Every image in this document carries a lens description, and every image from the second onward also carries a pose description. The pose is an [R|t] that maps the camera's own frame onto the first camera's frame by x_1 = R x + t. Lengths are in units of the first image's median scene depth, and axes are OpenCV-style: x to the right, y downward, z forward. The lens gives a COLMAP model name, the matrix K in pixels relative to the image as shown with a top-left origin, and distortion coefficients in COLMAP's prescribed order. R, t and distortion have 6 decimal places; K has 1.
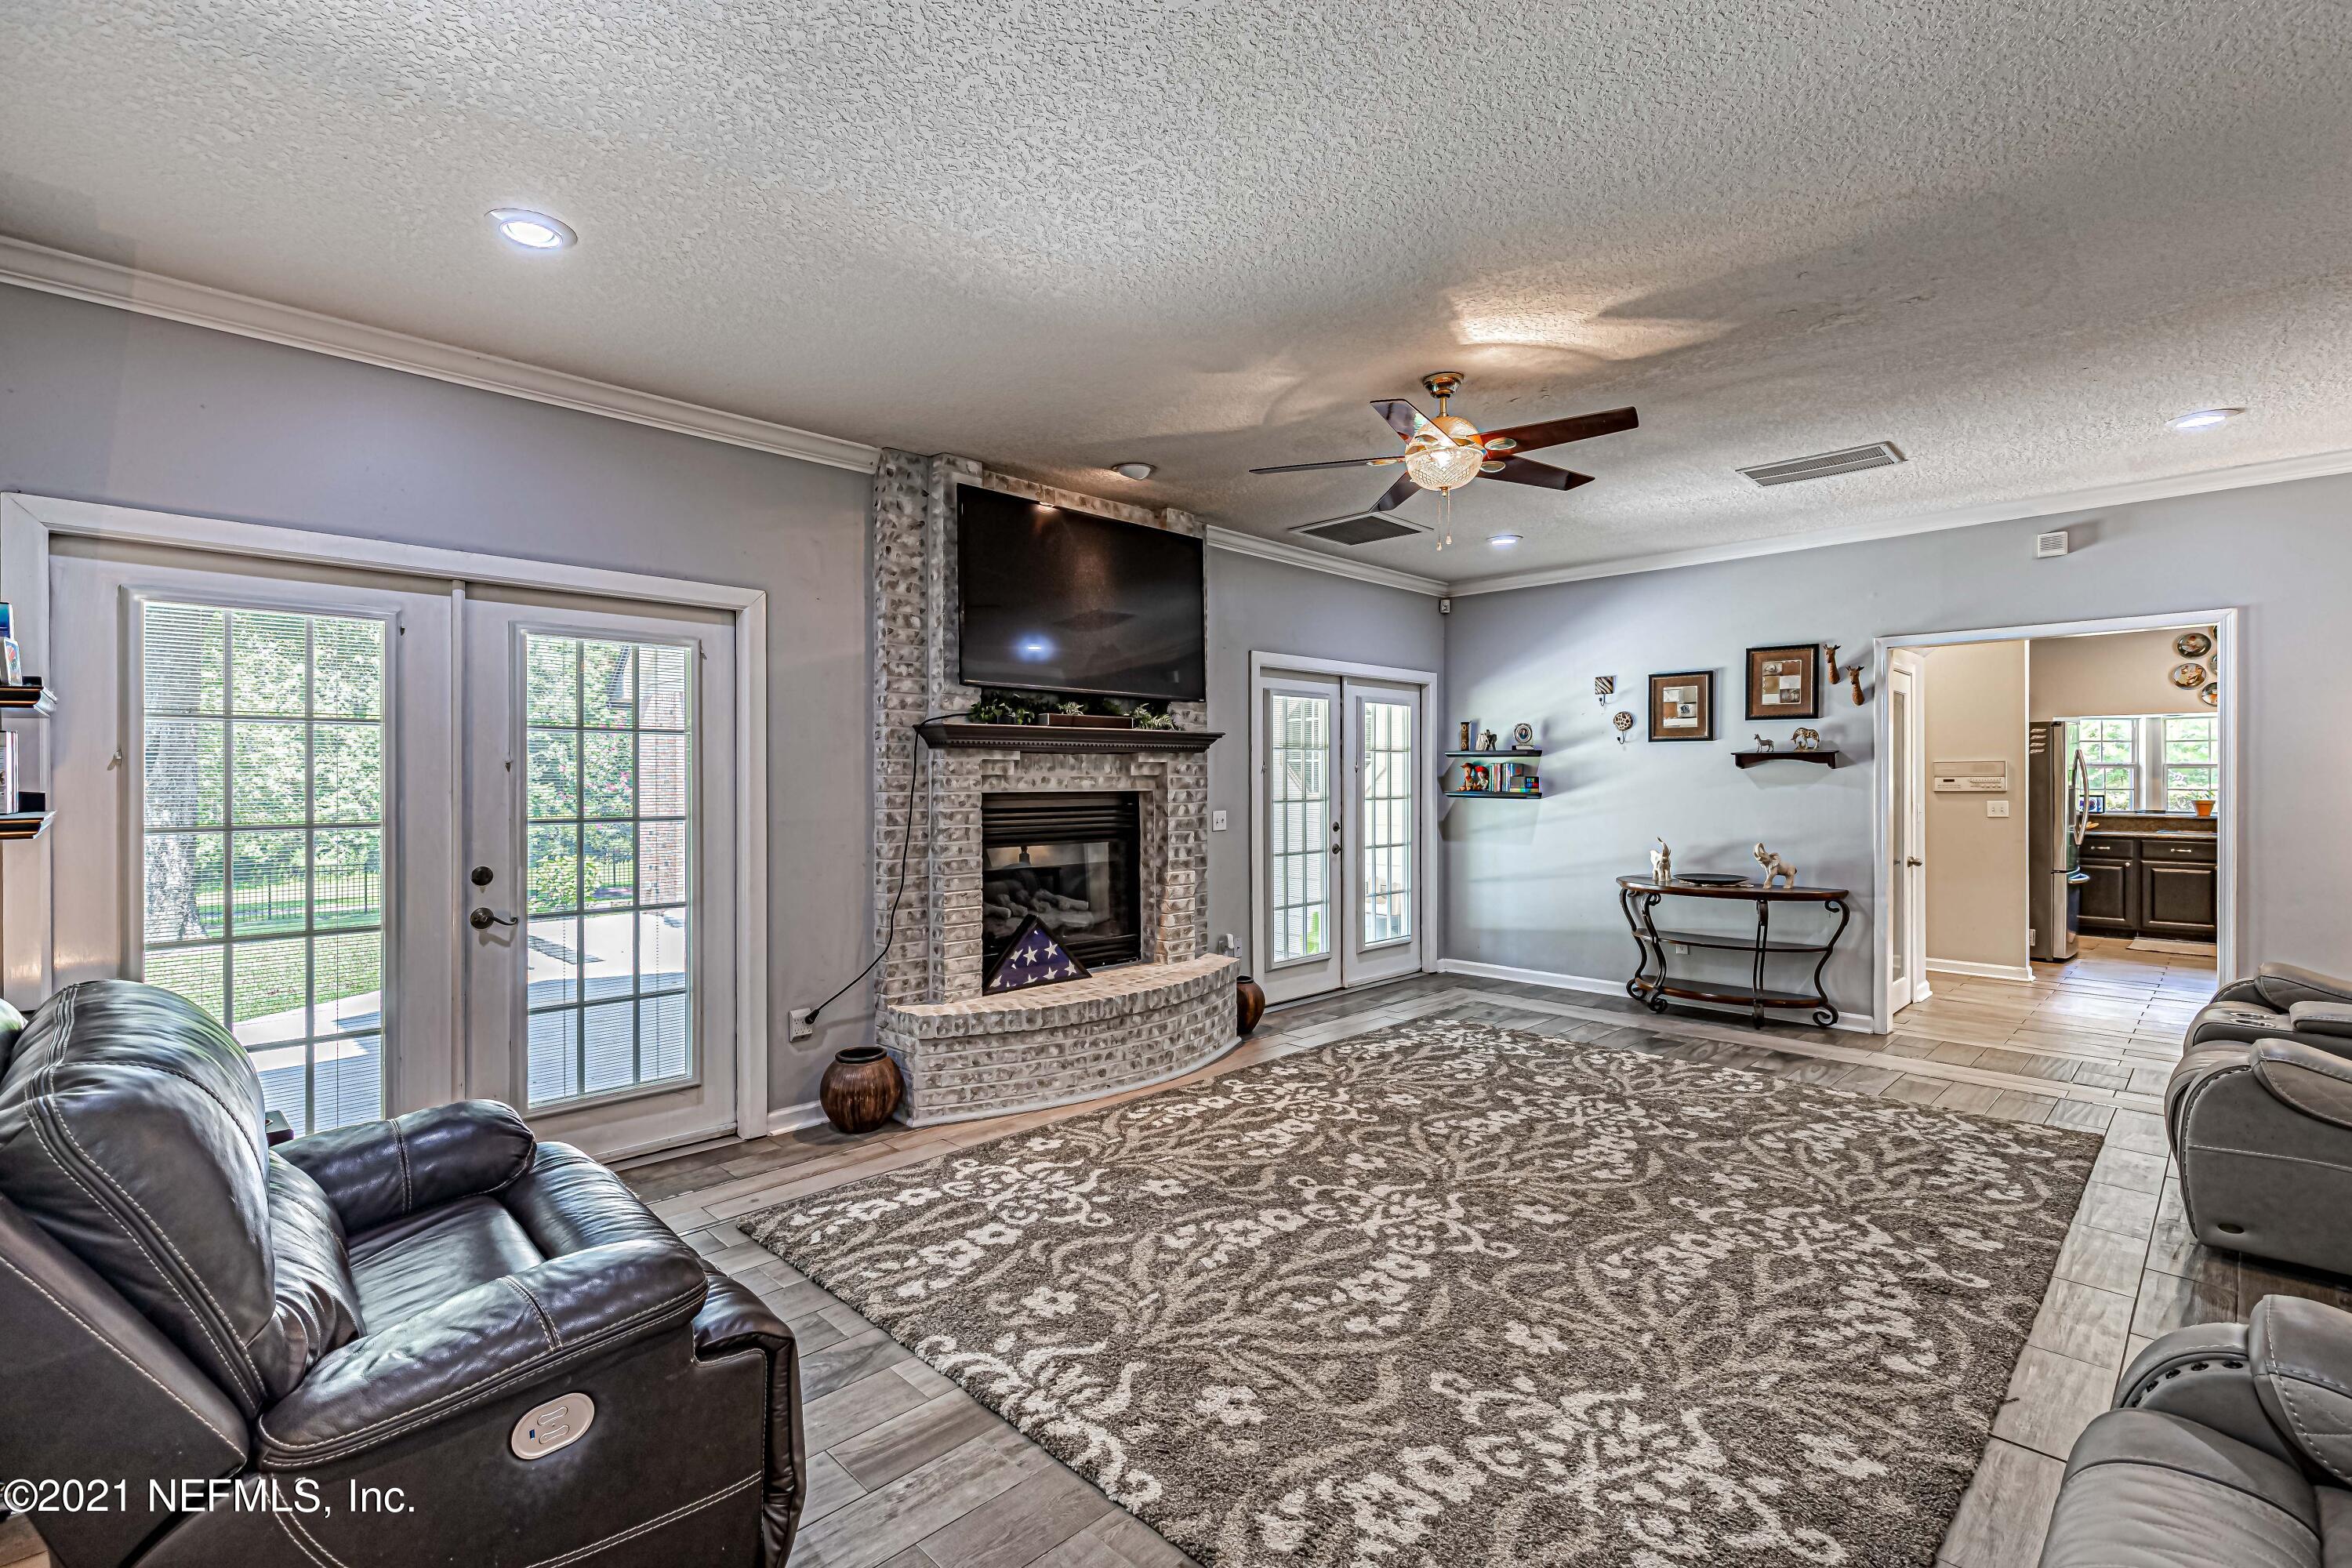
lens RADIAL K [[1062.1, 0, 1173.4], [0, 1062.1, 774.5], [0, 0, 1]] dist [0.010669, -0.001529]
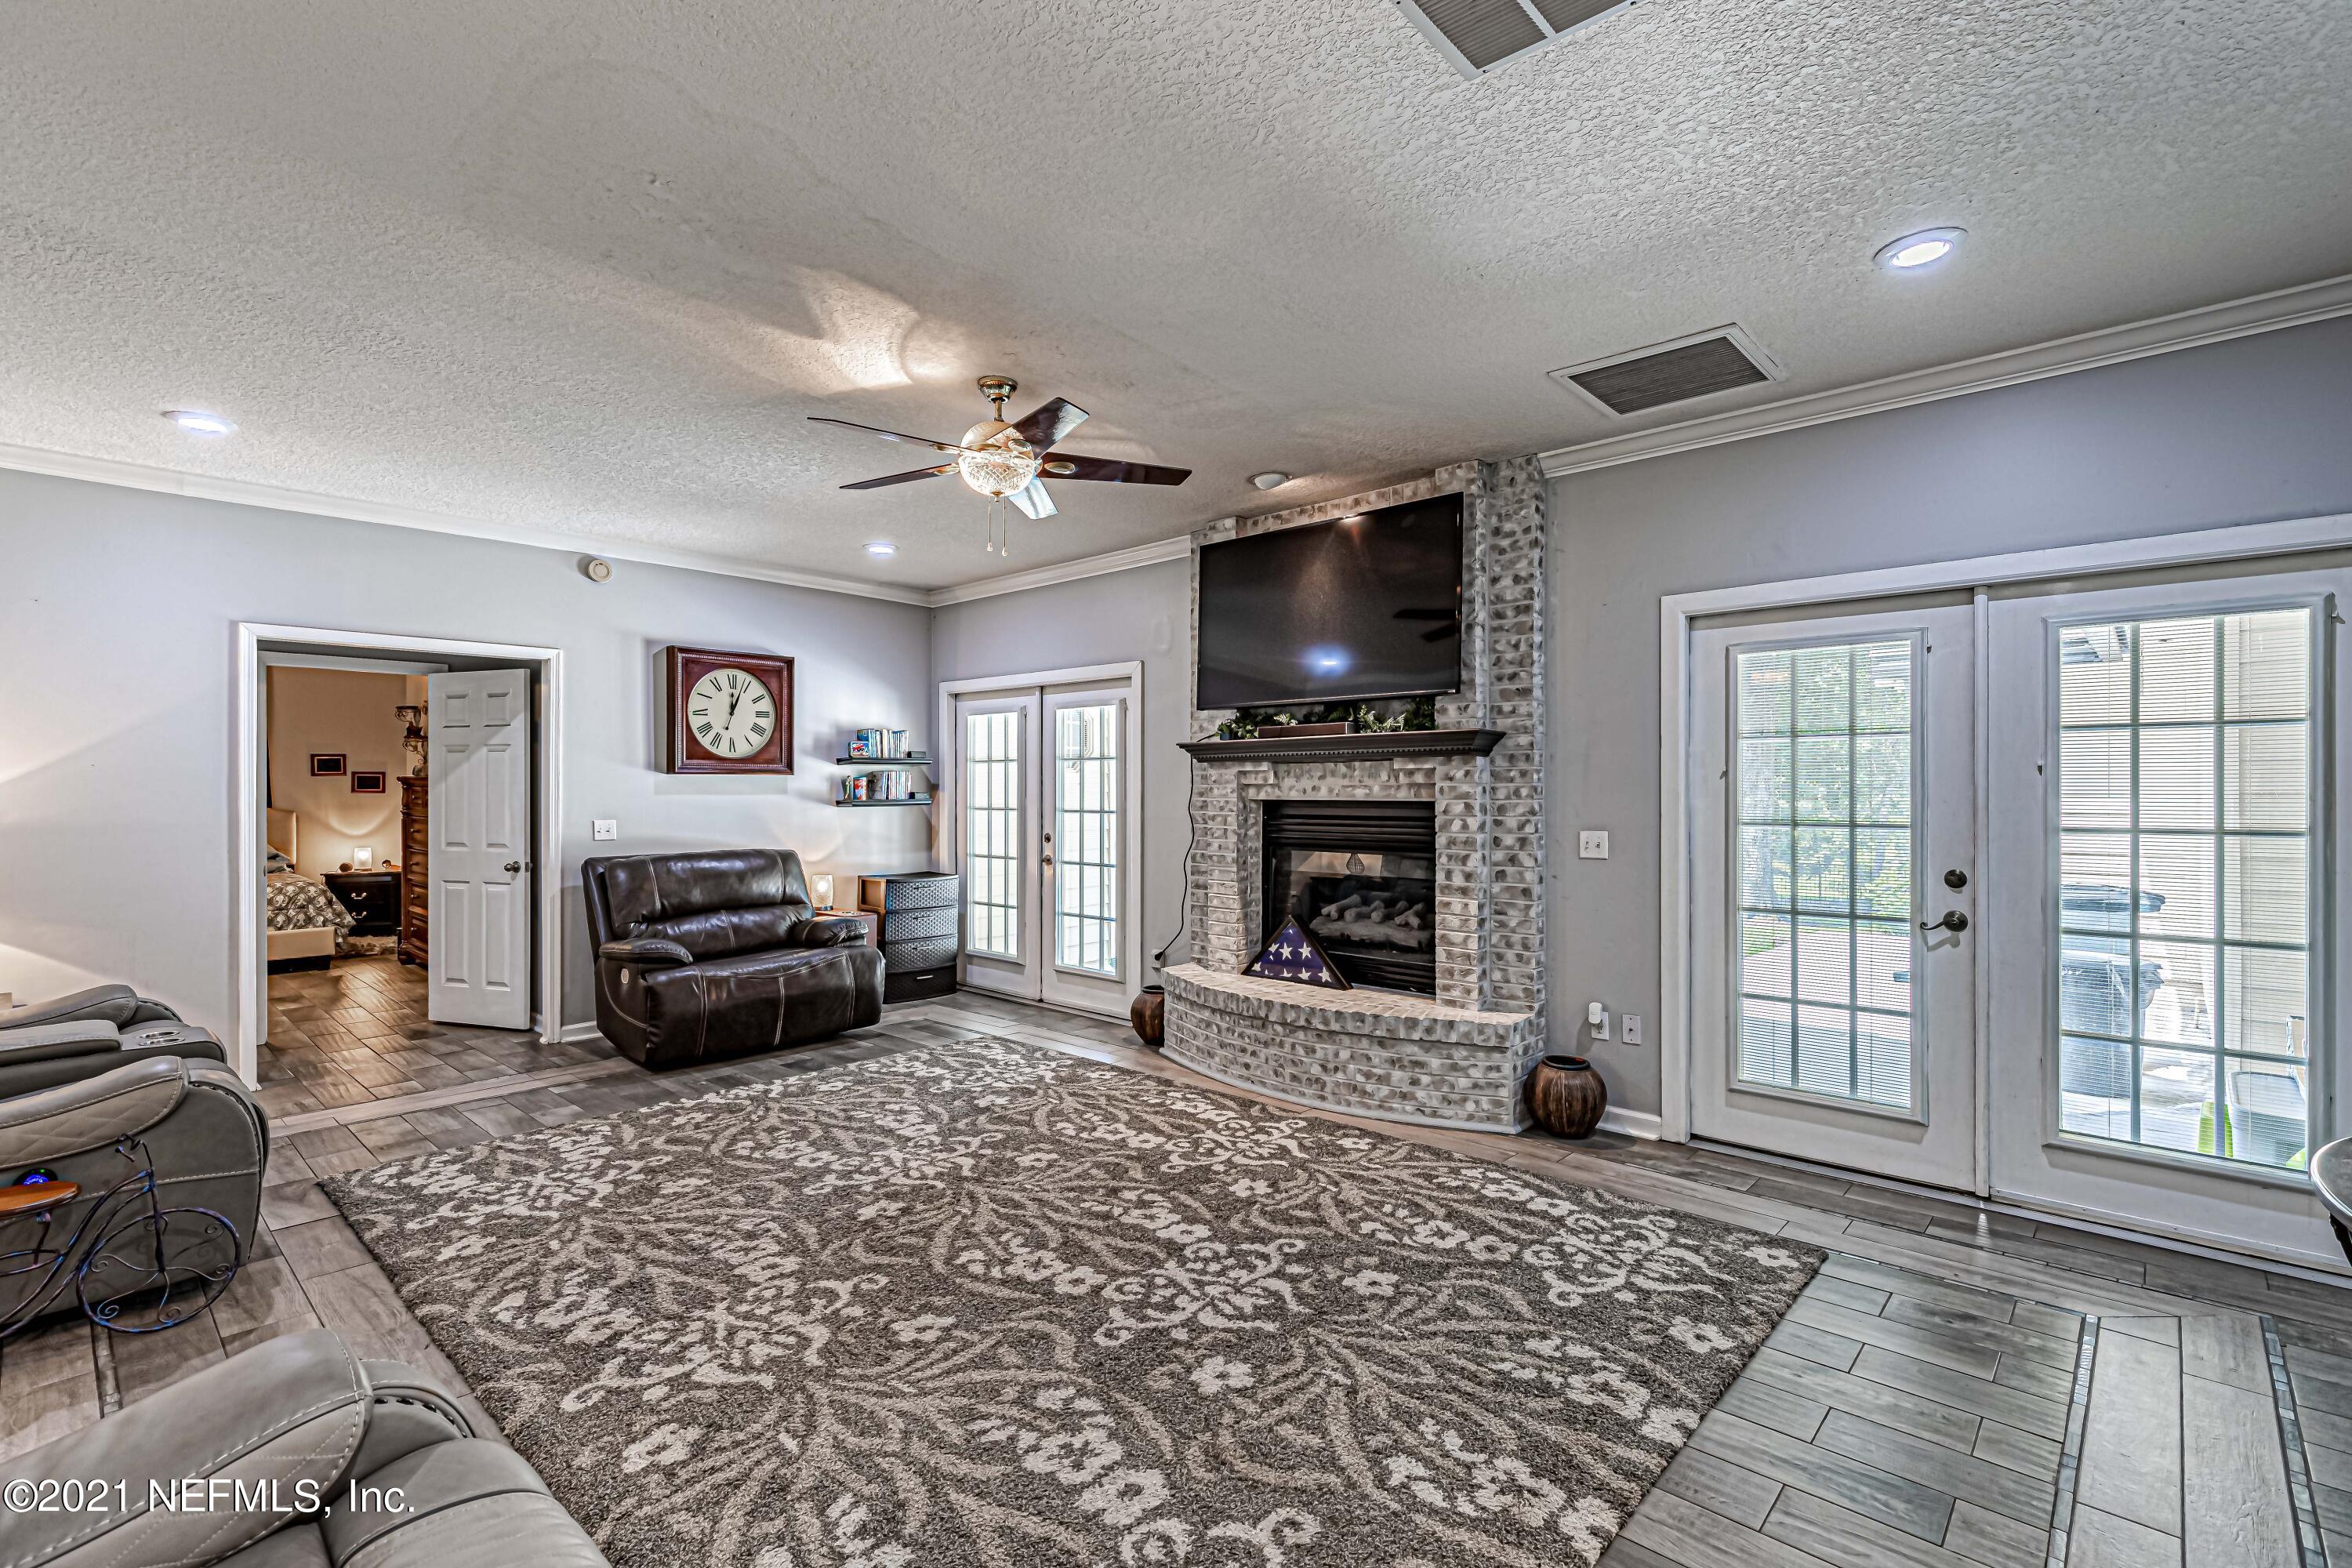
lens RADIAL K [[1062.1, 0, 1170.0], [0, 1062.1, 784.7], [0, 0, 1]] dist [0.010669, -0.001529]
pose [[0.039964, -0.003501, -0.999195, 1.058949], [0.003557, 0.999988, -0.003361, 0.005142], [0.999195, -0.003420, 0.039976, 0.950323]]
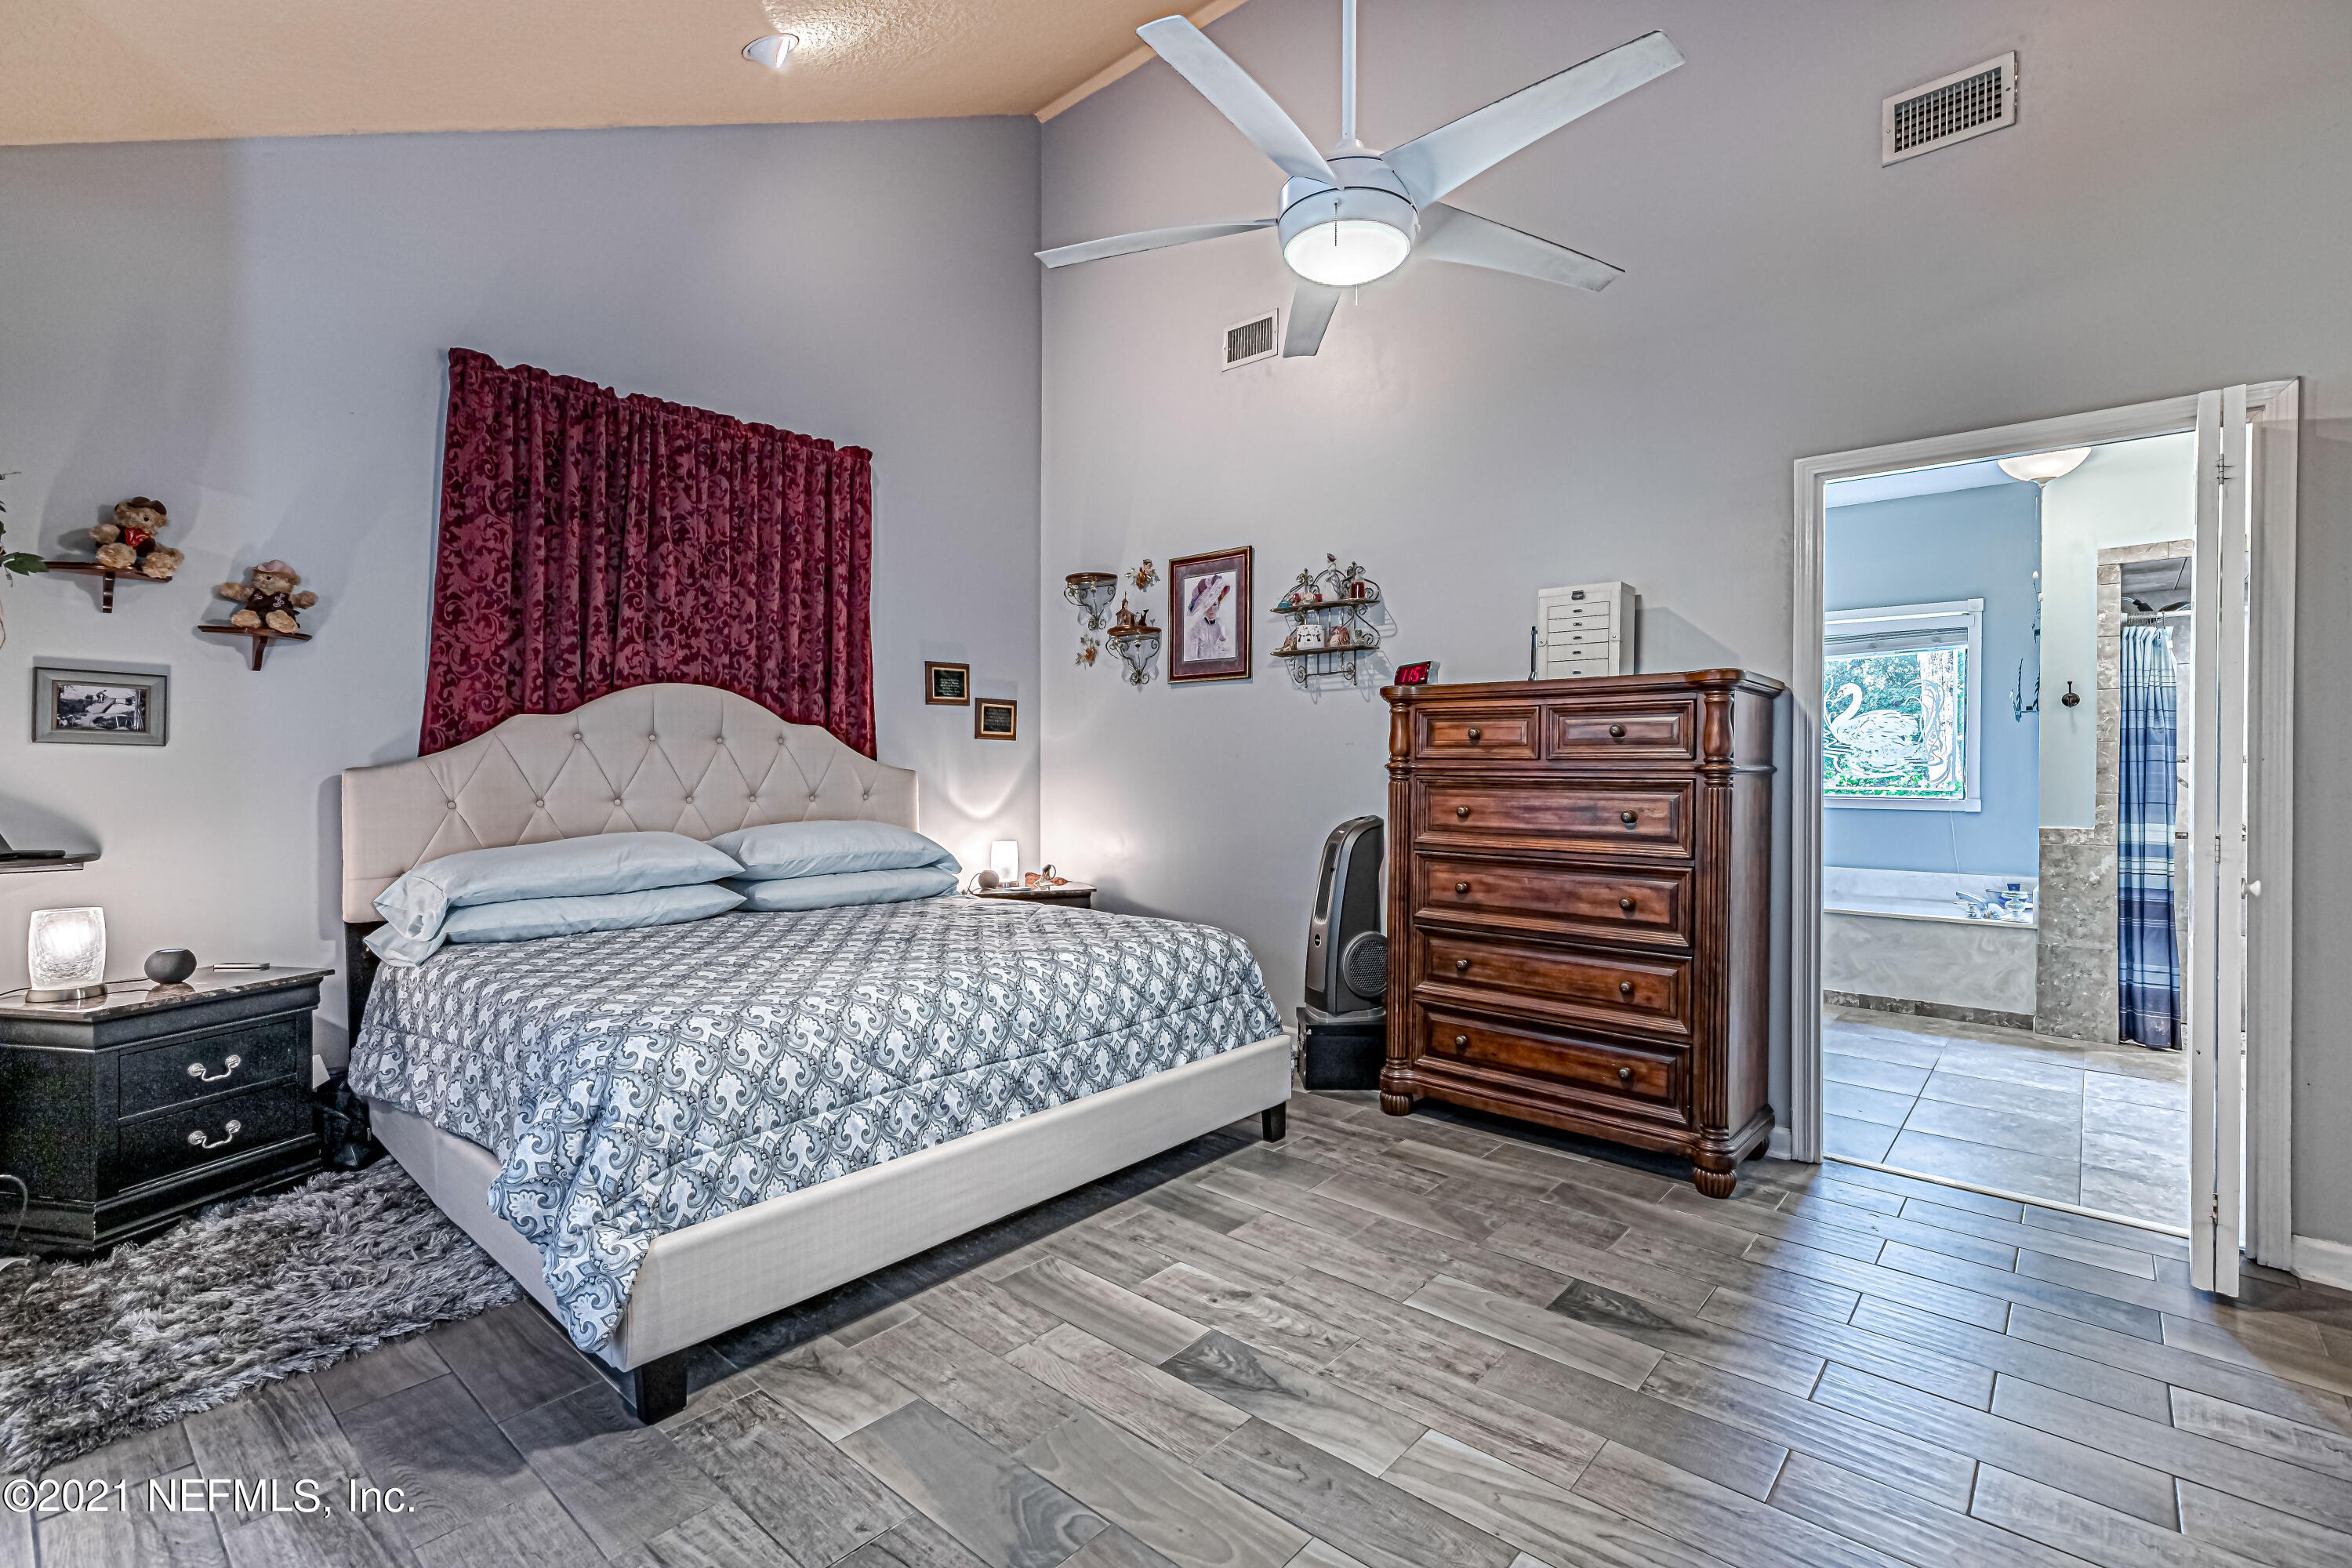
lens RADIAL K [[1062.1, 0, 1162.5], [0, 1062.1, 777.0], [0, 0, 1]] dist [0.010669, -0.001529]
pose [[0.065912, -0.001054, -0.997825, -0.090834], [-0.004059, 0.999991, -0.001325, 0.050750], [0.997817, 0.004137, 0.065907, -0.587143]]
